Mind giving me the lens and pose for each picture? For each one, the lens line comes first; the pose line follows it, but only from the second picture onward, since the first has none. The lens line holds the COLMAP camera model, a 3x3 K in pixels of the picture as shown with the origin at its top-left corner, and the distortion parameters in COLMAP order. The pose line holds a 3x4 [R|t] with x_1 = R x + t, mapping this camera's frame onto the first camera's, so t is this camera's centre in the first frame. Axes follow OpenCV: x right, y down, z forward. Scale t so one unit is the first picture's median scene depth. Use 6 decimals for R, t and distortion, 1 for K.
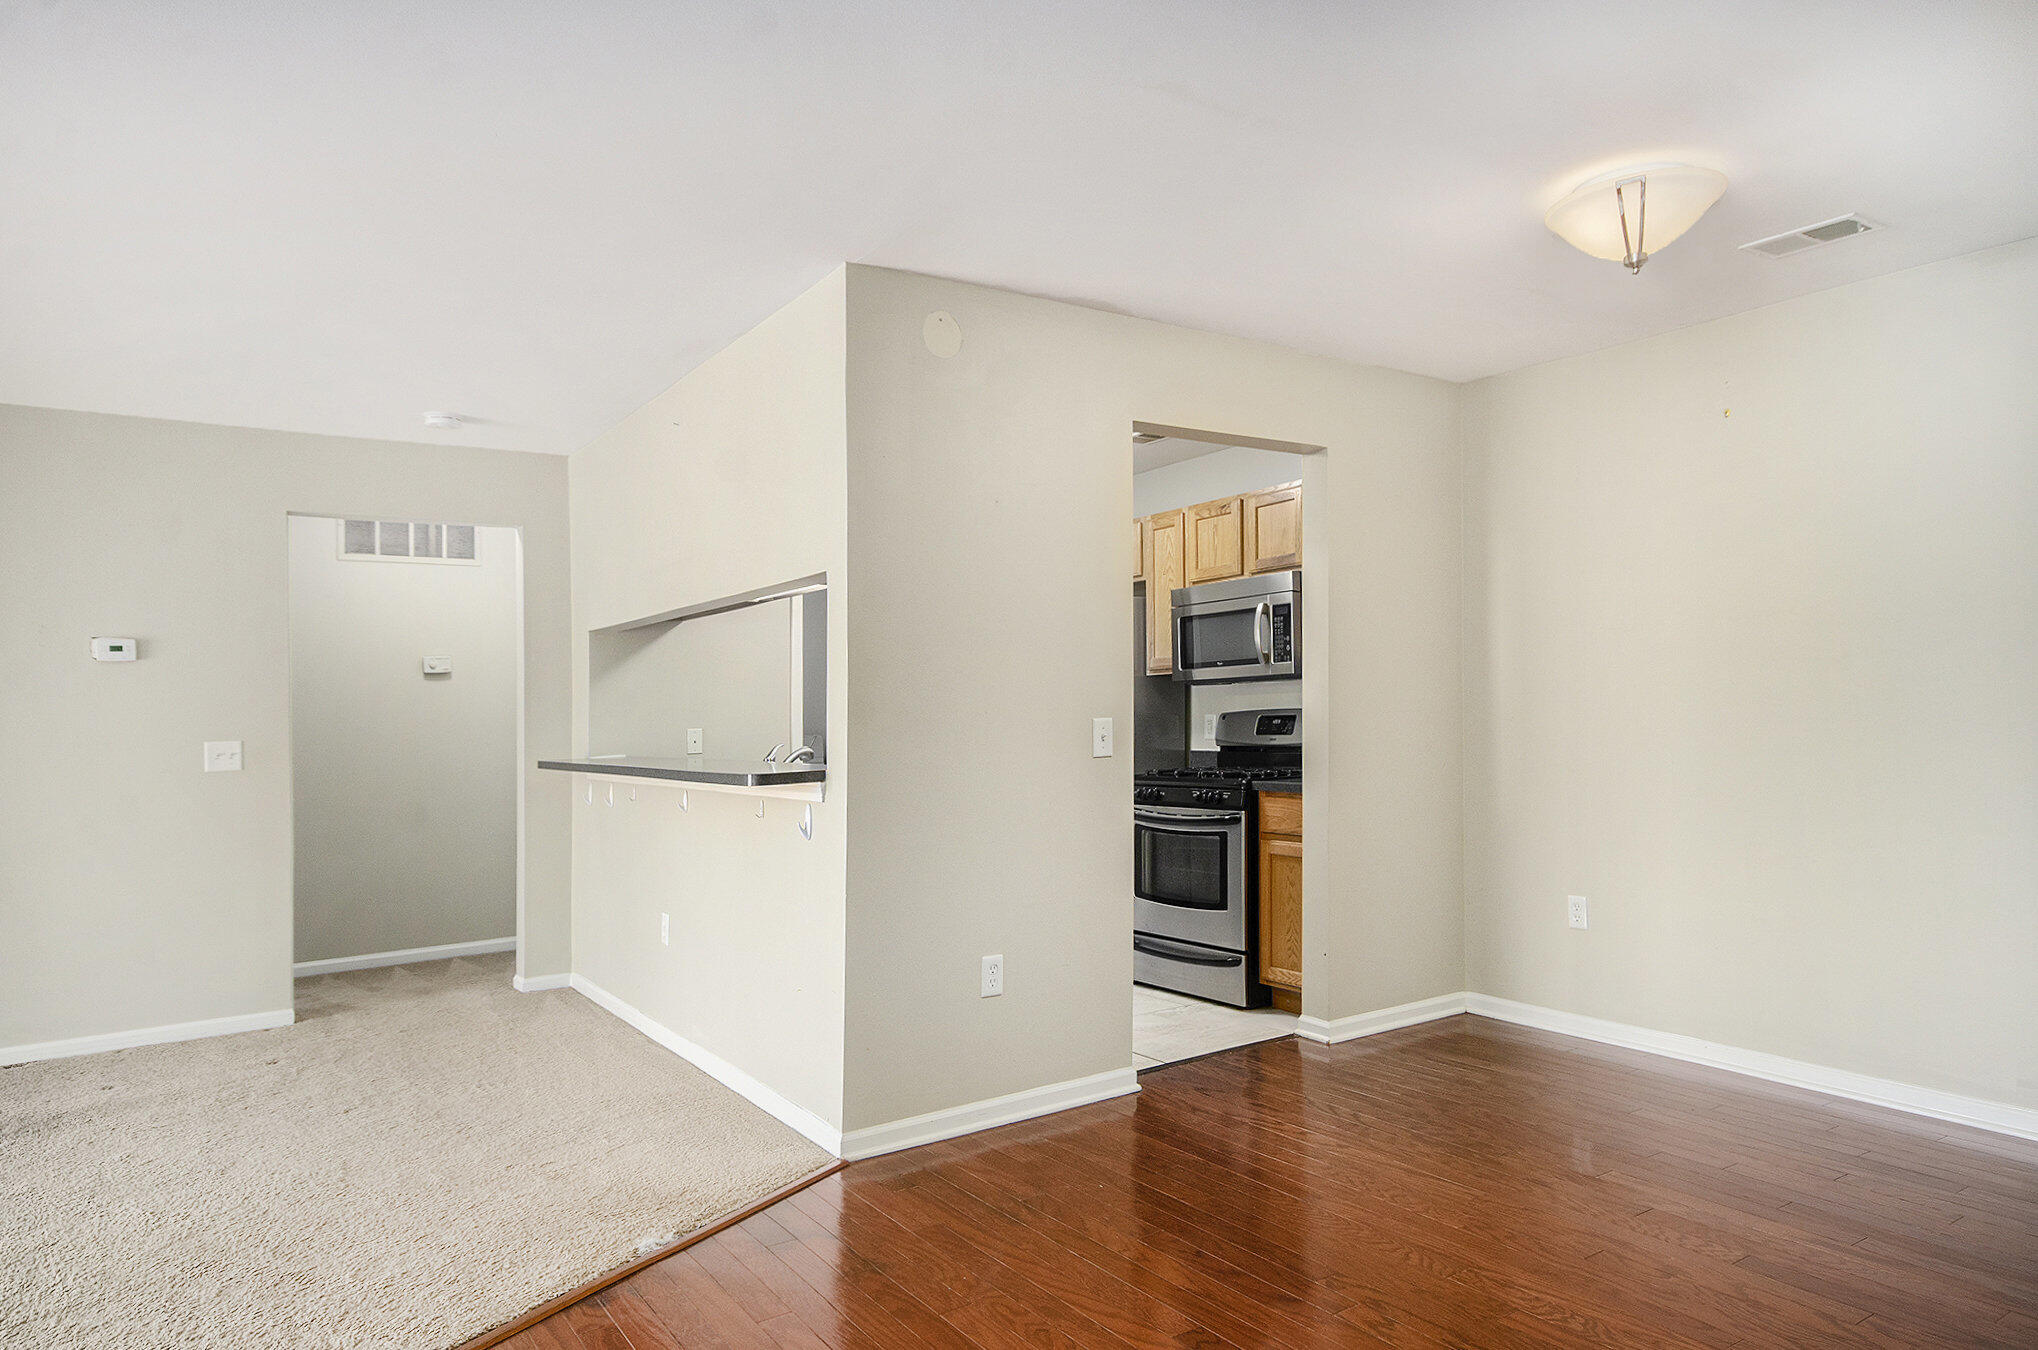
lens RADIAL K [[1224.0, 0, 1034.1], [0, 1224.0, 714.0], [0, 0, 1]] dist [0.004733, 0.003044]
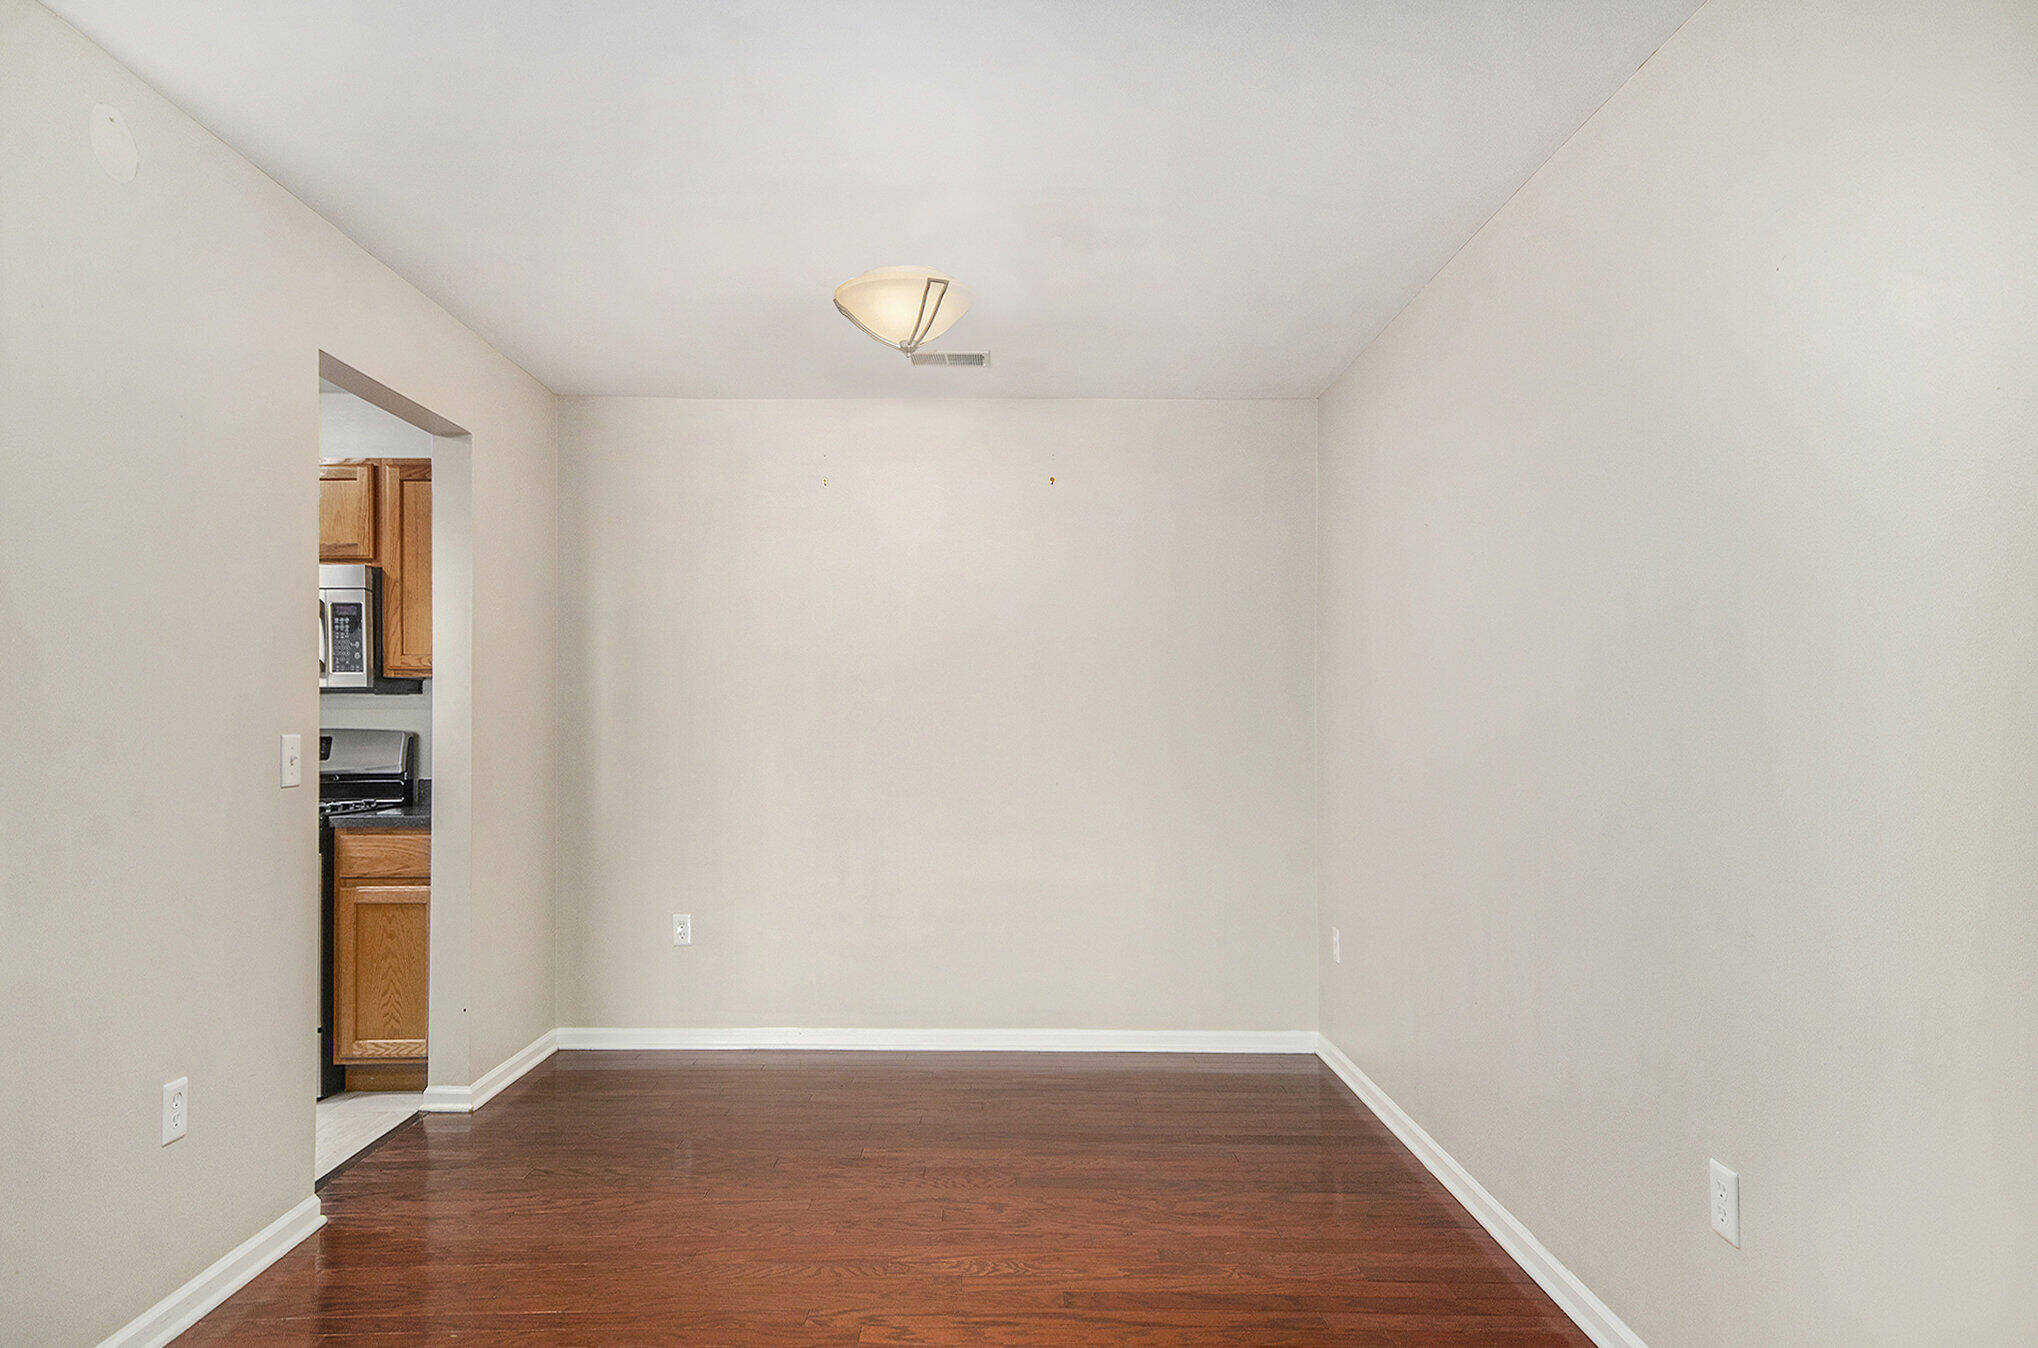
lens RADIAL K [[1224.0, 0, 1034.1], [0, 1224.0, 713.0], [0, 0, 1]] dist [0.004733, 0.003044]
pose [[0.568629, 0.029947, 0.822049, -0.252187], [-0.009573, 0.999510, -0.029790, 0.006308], [-0.822538, 0.009070, 0.568638, 0.163182]]
